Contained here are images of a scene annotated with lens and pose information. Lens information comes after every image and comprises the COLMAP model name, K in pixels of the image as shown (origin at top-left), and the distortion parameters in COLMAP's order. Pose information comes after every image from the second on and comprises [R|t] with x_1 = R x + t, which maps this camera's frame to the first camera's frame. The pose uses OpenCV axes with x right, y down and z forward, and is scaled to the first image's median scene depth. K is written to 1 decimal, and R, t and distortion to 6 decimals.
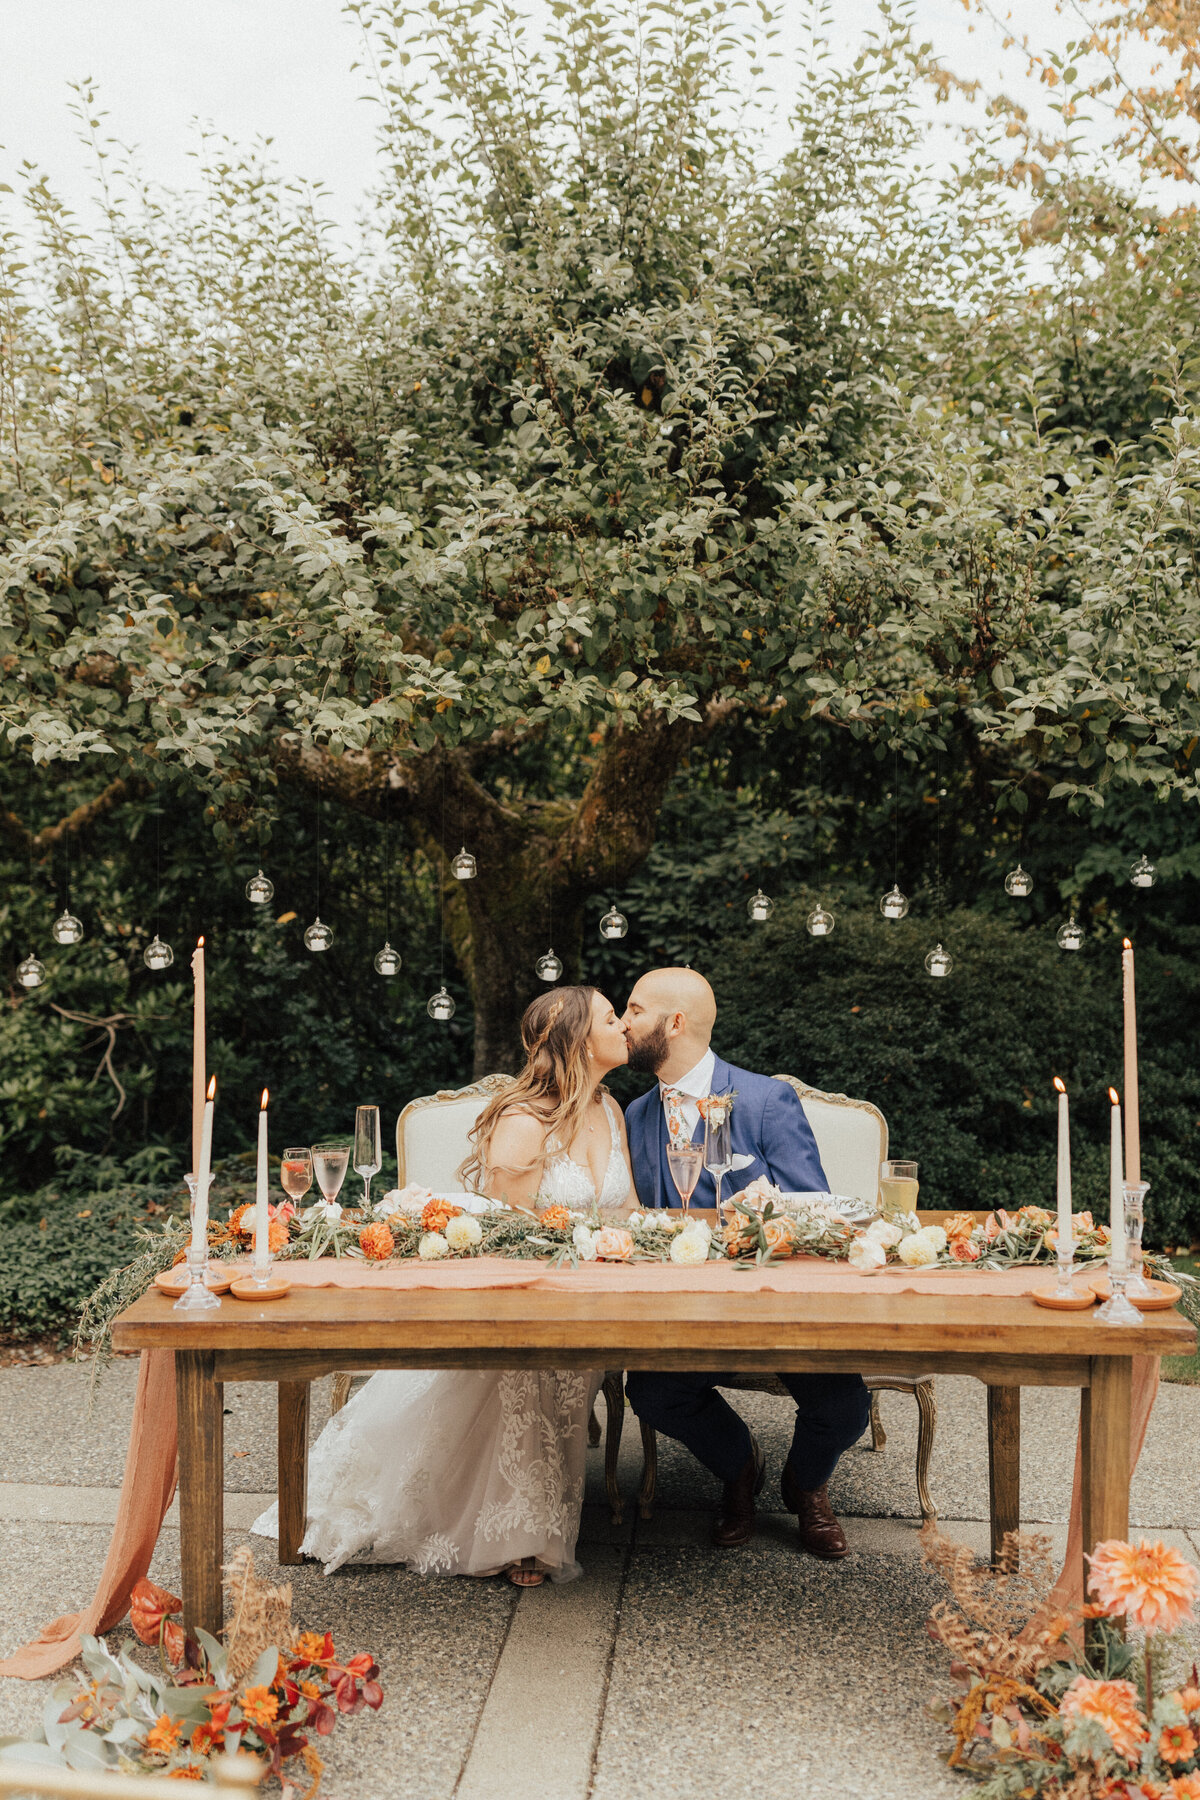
lens RADIAL K [[1783.4, 0, 572.6], [0, 1783.4, 829.0], [0, 0, 1]] dist [0.014282, -0.001955]
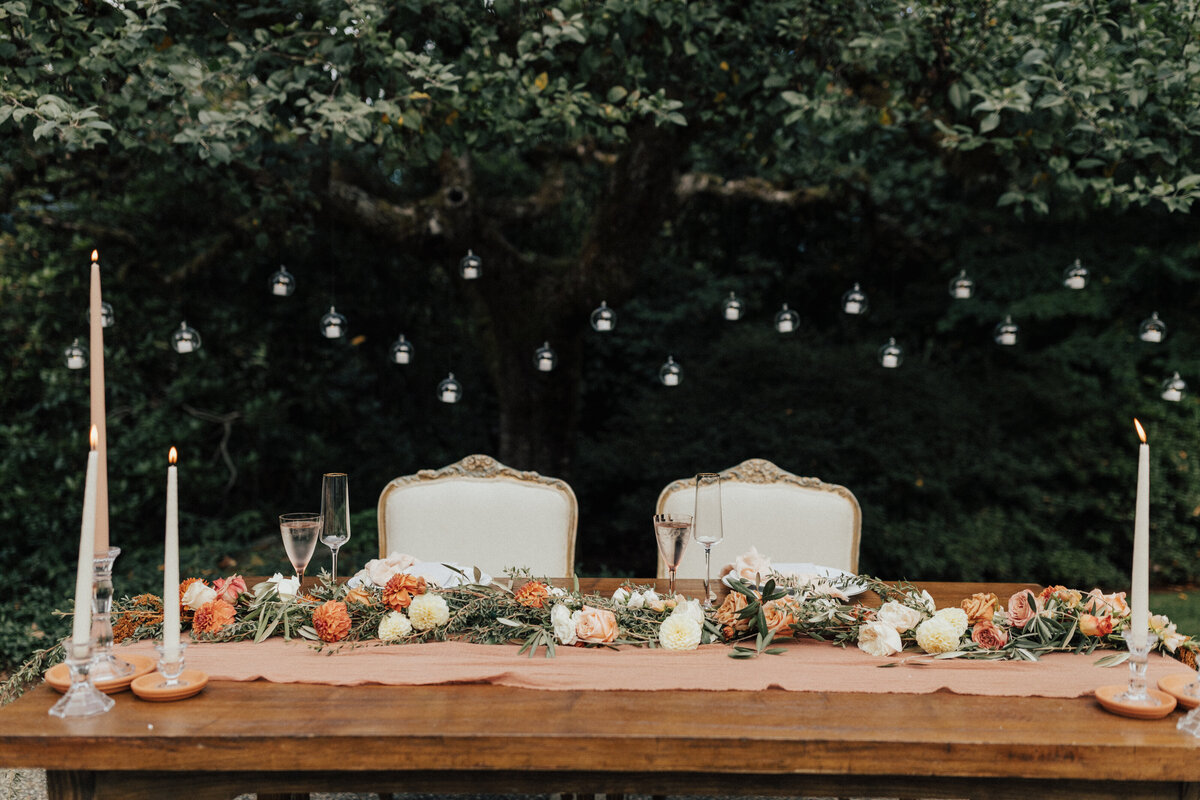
lens RADIAL K [[1120.0, 0, 600.0], [0, 1120.0, 400.0], [0, 0, 1]] dist [-0.007162, 0.008054]
pose [[0.999851, 0.006953, 0.015805, 0.011046], [-0.008140, 0.997048, 0.076345, 0.054539], [-0.015228, -0.076463, 0.996956, 0.319117]]
